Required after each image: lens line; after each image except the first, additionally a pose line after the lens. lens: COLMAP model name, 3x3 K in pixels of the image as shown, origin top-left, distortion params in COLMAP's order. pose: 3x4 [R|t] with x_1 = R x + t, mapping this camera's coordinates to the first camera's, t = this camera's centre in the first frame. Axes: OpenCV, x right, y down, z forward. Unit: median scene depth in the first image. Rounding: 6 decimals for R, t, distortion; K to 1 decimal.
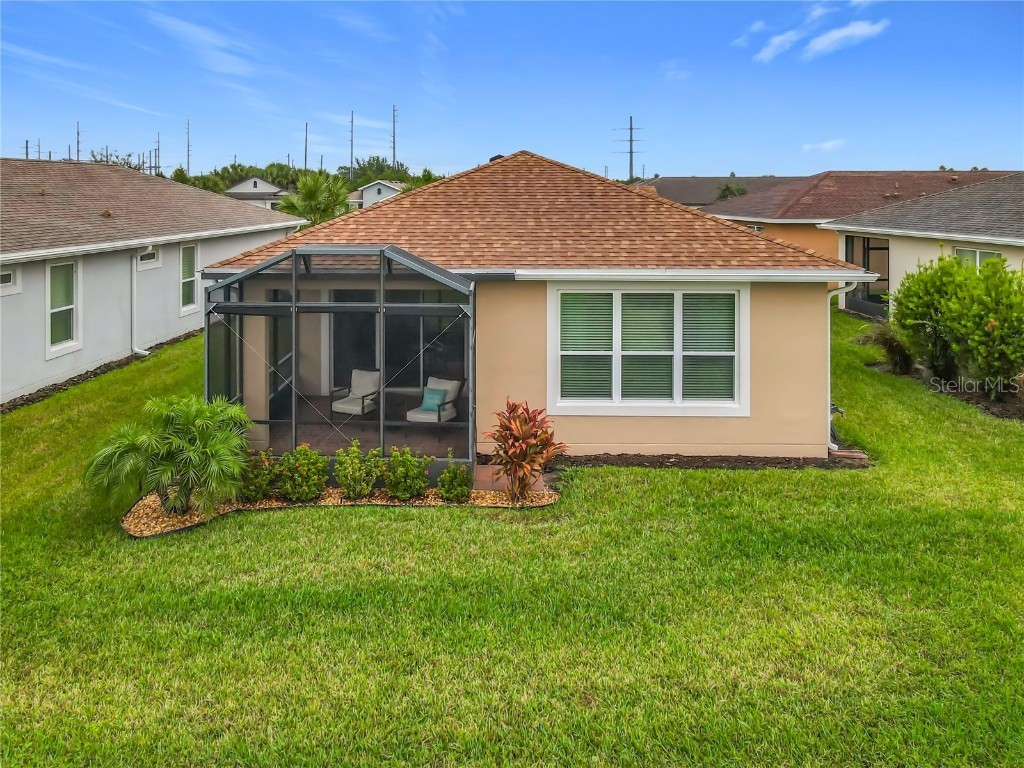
lens RADIAL K [[772.5, 0, 513.7], [0, 772.5, 393.1], [0, 0, 1]] dist [0.006563, 0.003940]
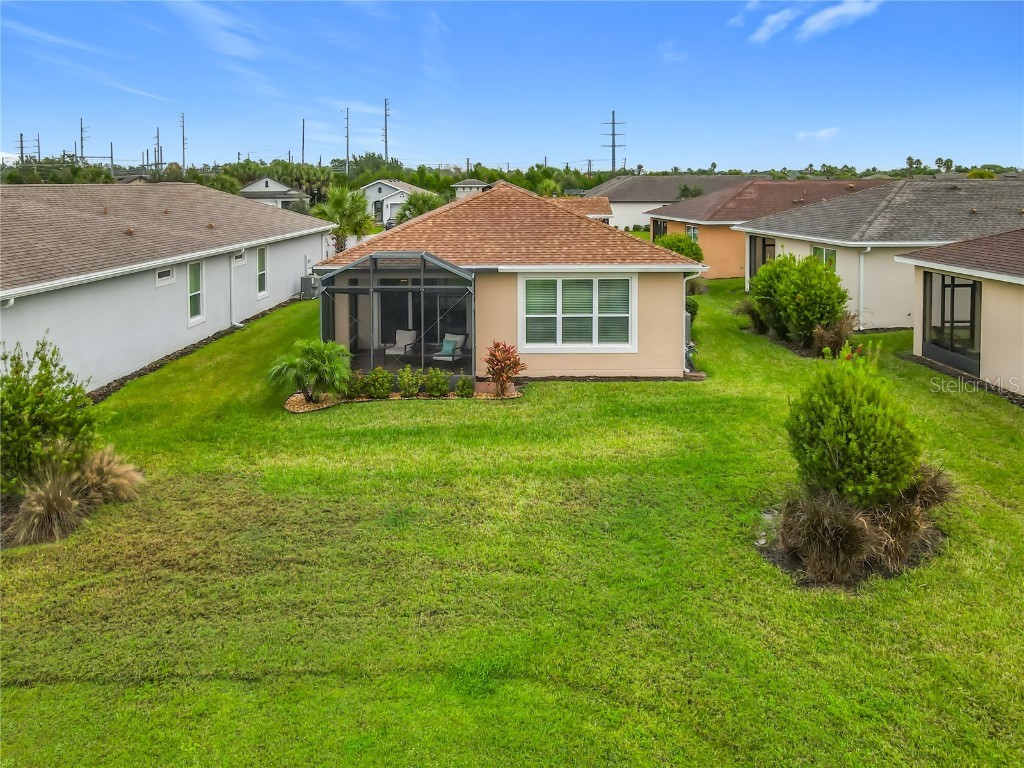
lens RADIAL K [[728.4, 0, 490.7], [0, 728.4, 428.2], [0, 0, 1]] dist [0.004651, 0.000118]
pose [[0.999853, -0.003871, -0.016699, 0.010220], [0.005009, 0.997627, 0.068665, 0.083042], [0.016394, -0.068738, 0.997500, -0.599913]]
